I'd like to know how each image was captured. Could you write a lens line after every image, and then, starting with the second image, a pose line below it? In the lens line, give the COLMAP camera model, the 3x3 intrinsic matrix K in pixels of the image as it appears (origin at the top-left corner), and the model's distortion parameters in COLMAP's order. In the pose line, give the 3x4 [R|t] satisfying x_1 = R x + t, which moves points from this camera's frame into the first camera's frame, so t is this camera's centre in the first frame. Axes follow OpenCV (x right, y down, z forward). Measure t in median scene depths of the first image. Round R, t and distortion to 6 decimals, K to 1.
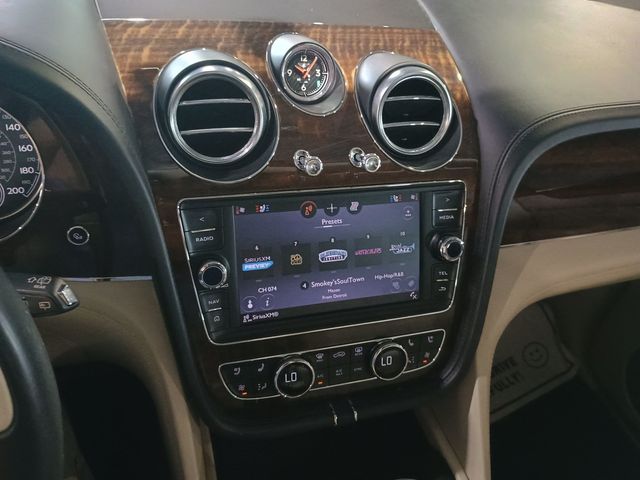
lens RADIAL K [[565.9, 0, 333.8], [0, 565.9, 239.7], [0, 0, 1]] dist [0.050603, -0.009757]
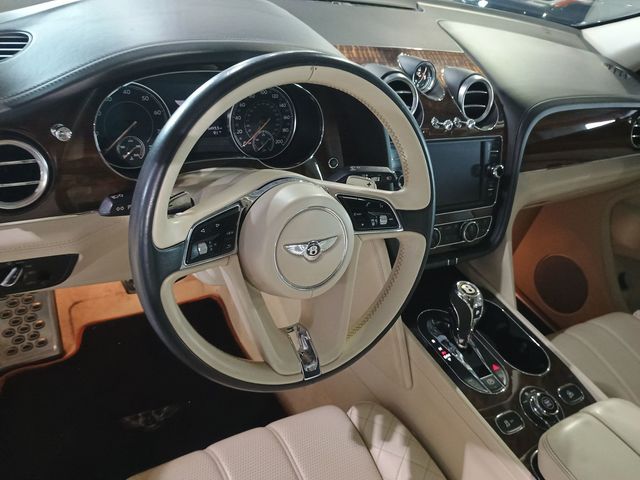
lens RADIAL K [[565.9, 0, 333.8], [0, 565.9, 239.7], [0, 0, 1]] dist [0.050603, -0.009757]
pose [[0.960282, -0.049731, 0.274564, -0.867216], [0.045909, 0.998739, 0.020334, 0.182910], [-0.275229, -0.006921, 0.961354, -0.702340]]
